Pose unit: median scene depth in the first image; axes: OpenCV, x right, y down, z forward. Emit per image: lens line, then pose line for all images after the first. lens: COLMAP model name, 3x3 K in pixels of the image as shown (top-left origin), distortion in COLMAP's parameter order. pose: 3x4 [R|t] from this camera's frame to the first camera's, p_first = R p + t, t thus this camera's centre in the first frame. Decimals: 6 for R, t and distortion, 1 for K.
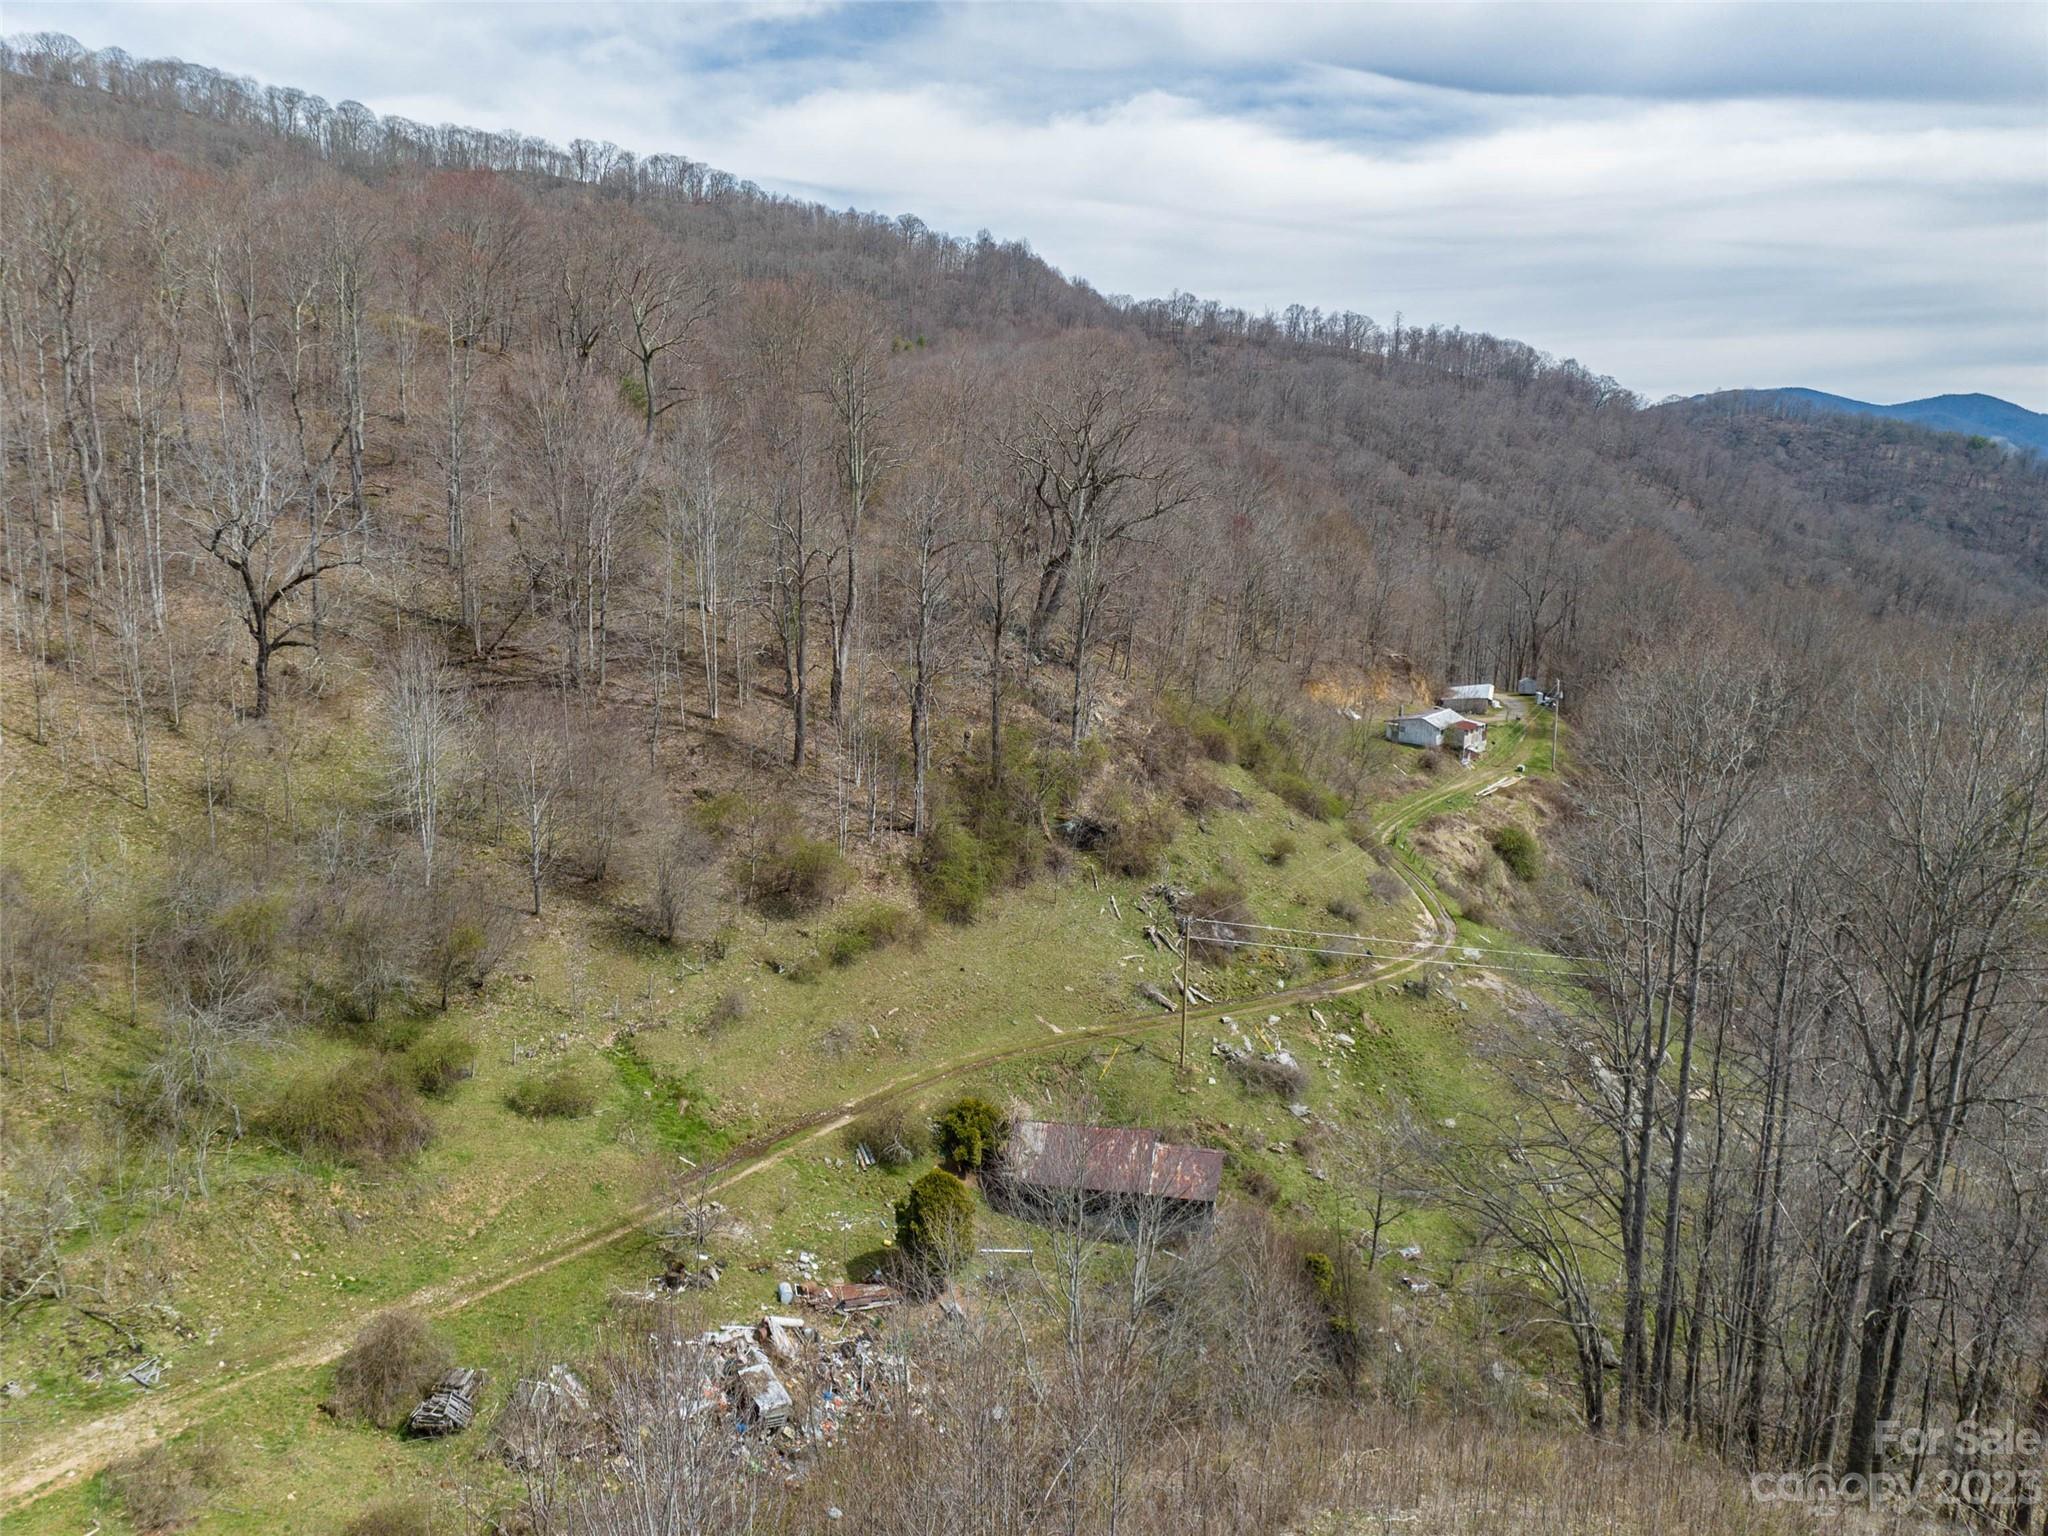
lens RADIAL K [[1419.1, 0, 1026.2], [0, 1419.1, 776.1], [0, 0, 1]] dist [-0.030119, 0.013064]
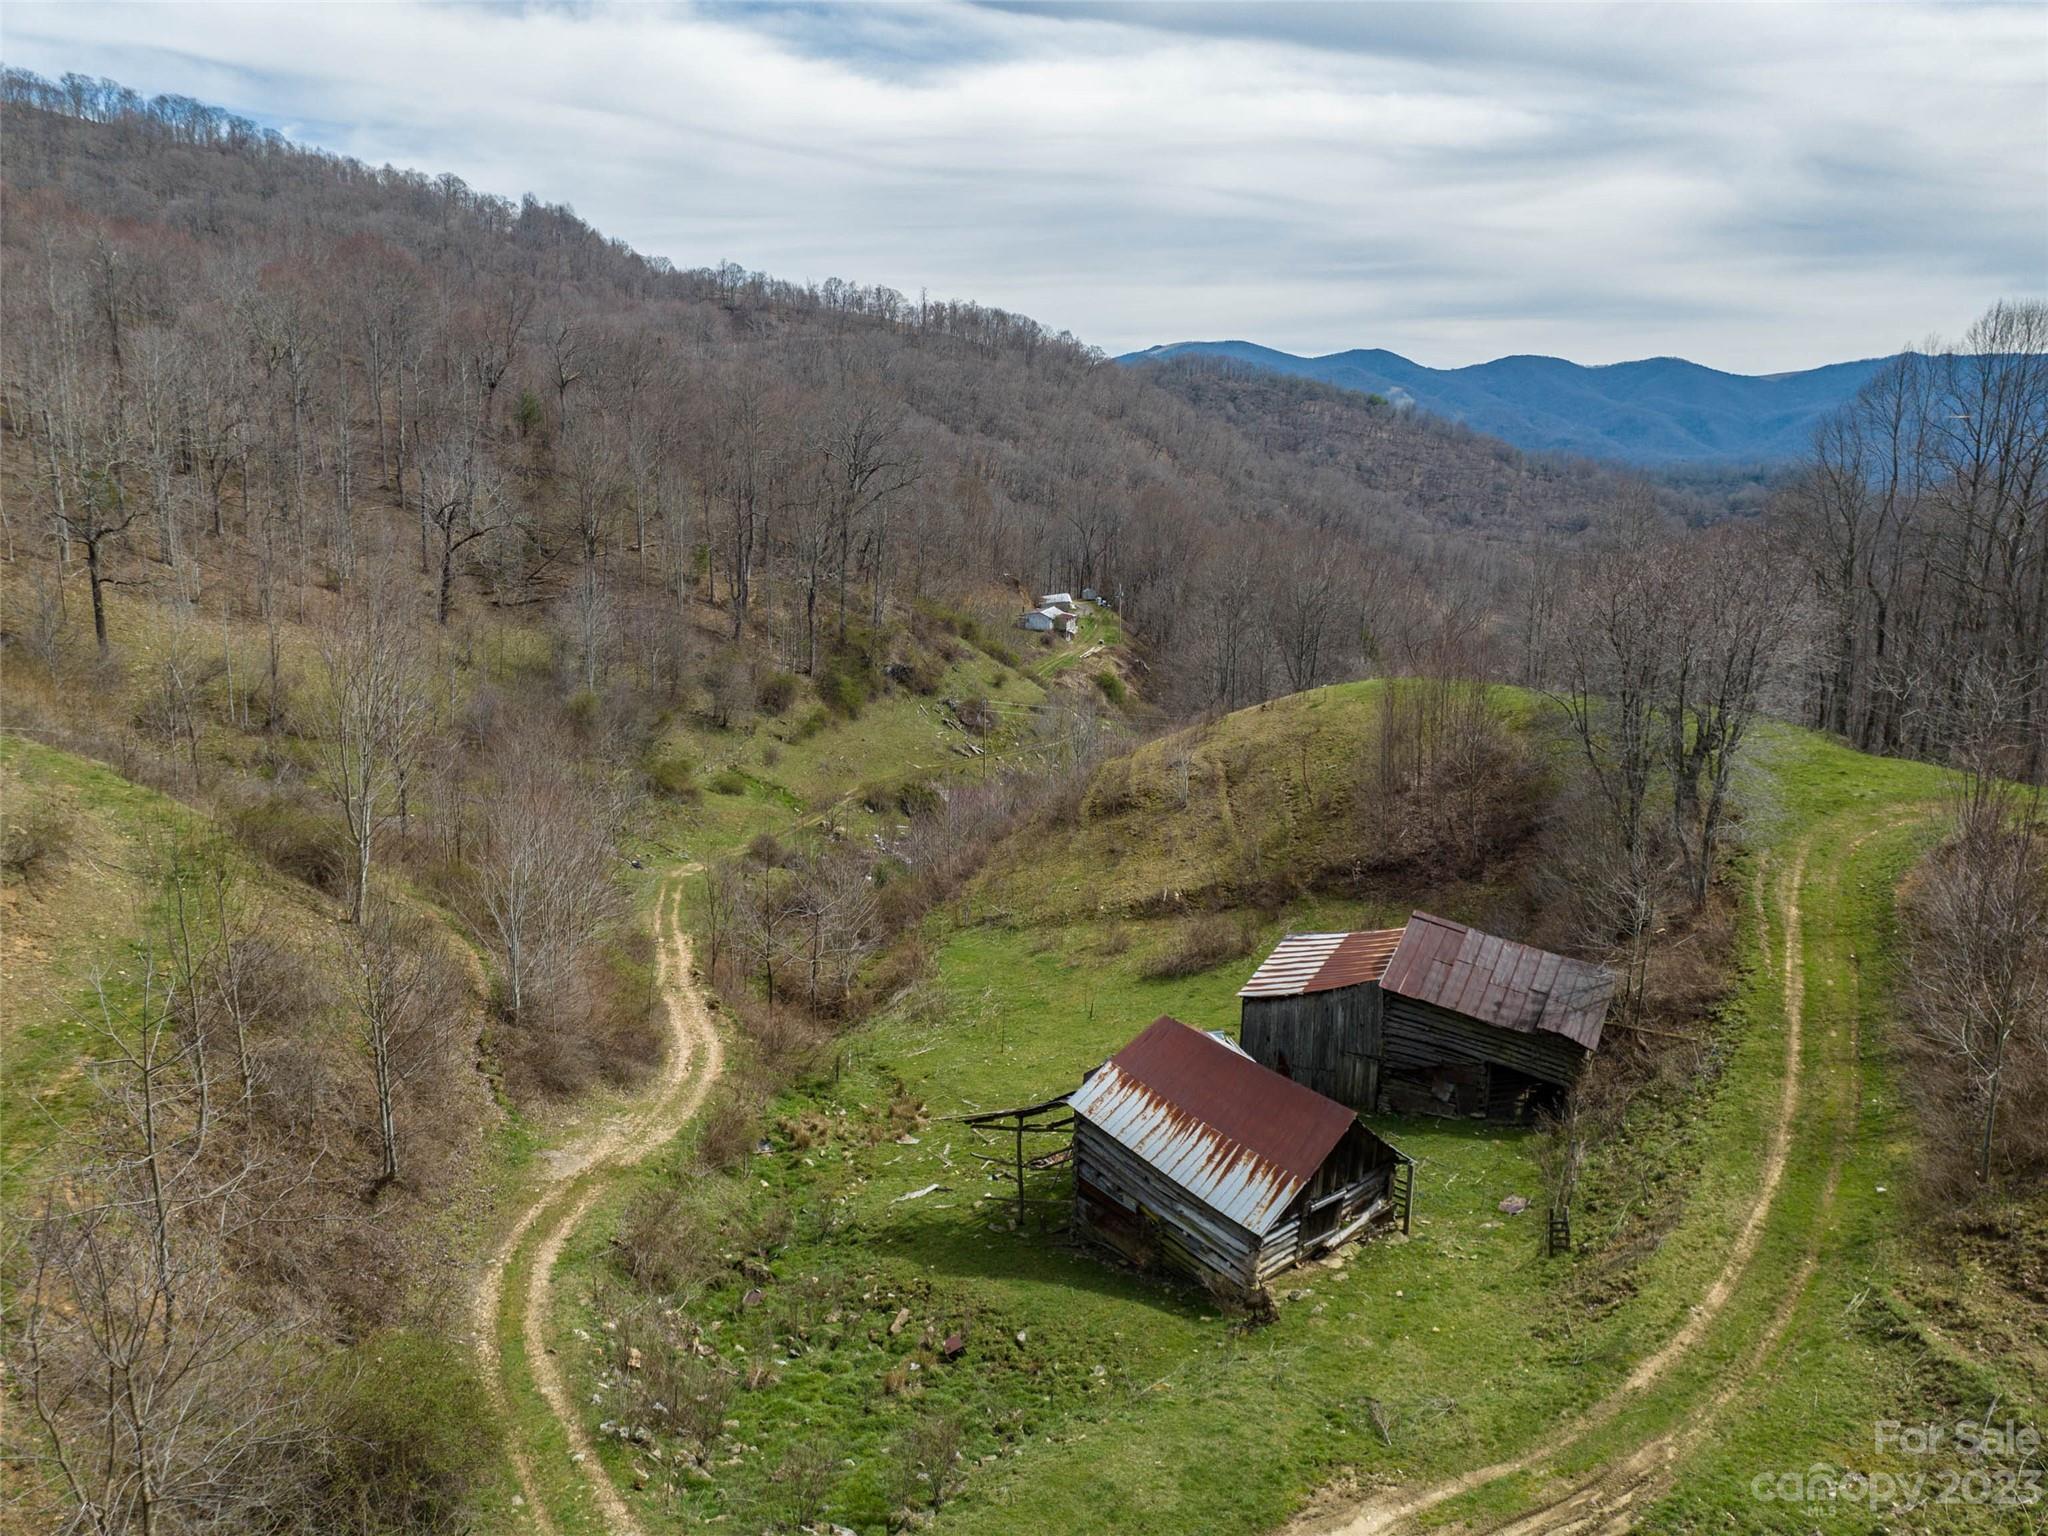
lens RADIAL K [[1419.1, 0, 1026.2], [0, 1419.1, 776.1], [0, 0, 1]] dist [-0.030119, 0.013064]
pose [[0.941116, -0.078876, 0.328753, -0.071135], [0.066434, 0.996591, 0.048928, 0.016619], [-0.331491, -0.024206, 0.943148, -0.127123]]
